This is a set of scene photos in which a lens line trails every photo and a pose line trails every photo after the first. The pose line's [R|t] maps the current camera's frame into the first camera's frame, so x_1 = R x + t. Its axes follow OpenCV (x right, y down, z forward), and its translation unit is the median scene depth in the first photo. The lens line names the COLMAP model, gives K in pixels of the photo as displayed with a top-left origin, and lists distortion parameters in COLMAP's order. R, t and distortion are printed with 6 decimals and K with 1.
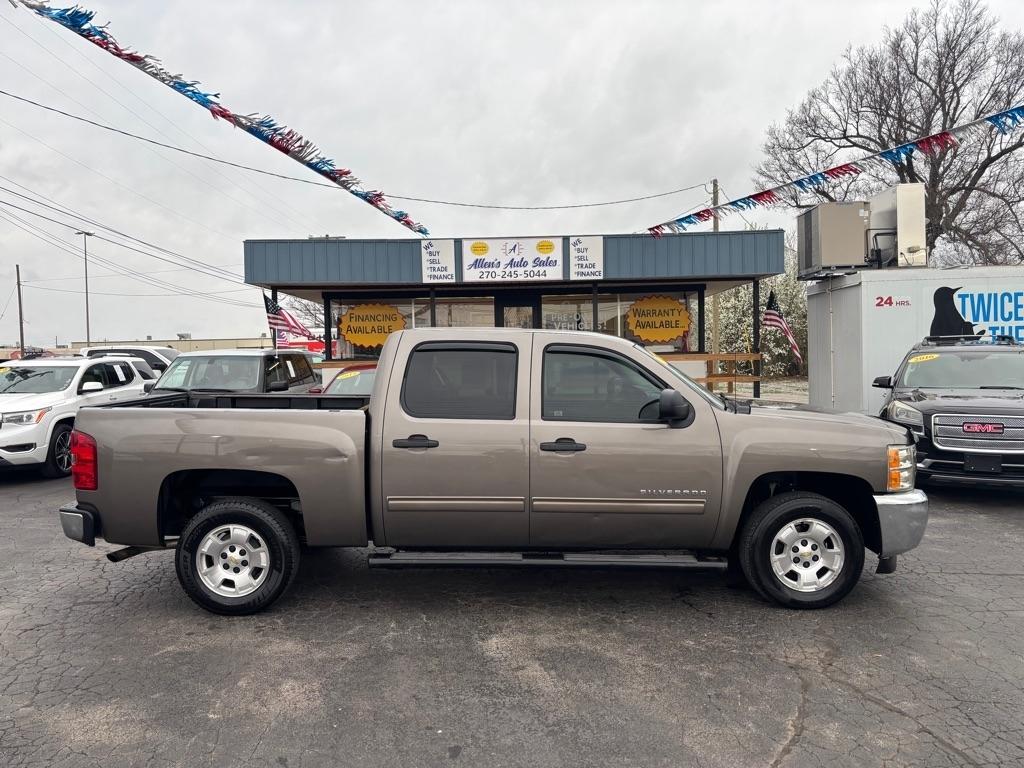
lens RADIAL K [[1071.1, 0, 512.0], [0, 1071.1, 384.0], [0, 0, 1]] dist [0.019862, -0.022594]
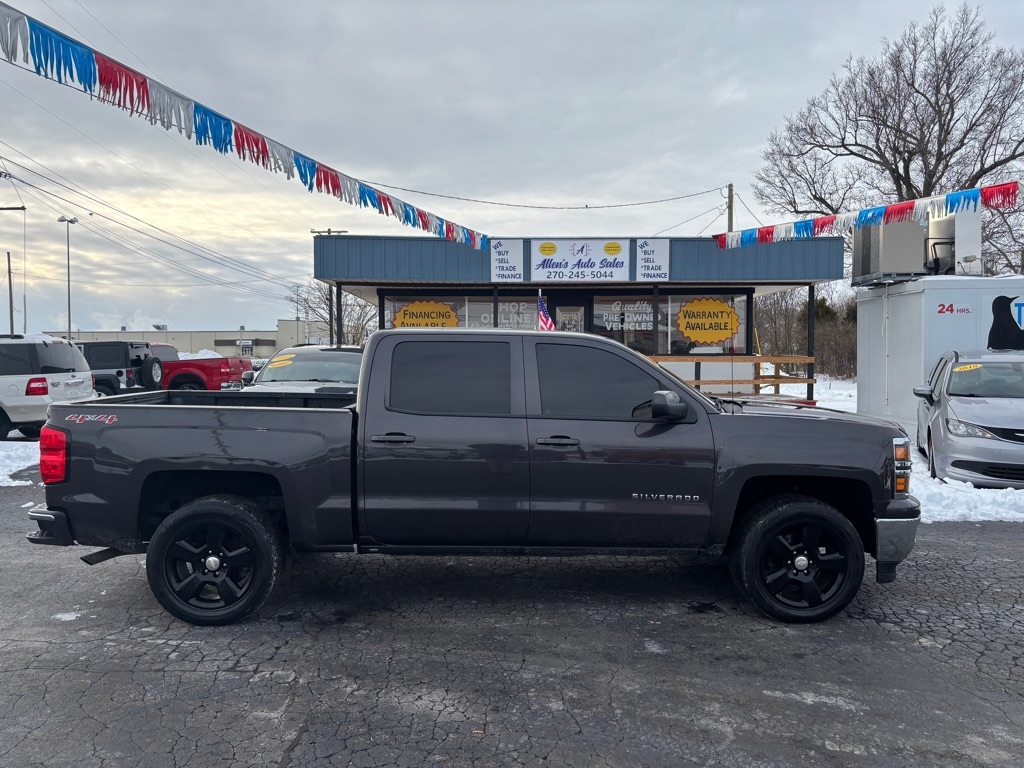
lens RADIAL K [[1071.1, 0, 512.0], [0, 1071.1, 384.0], [0, 0, 1]] dist [0.019862, -0.022594]
pose [[0.998376, 0.014674, 0.055047, -0.116273], [-0.014832, 0.999887, 0.002459, -0.000507], [-0.055005, -0.003272, 0.998481, -0.010472]]
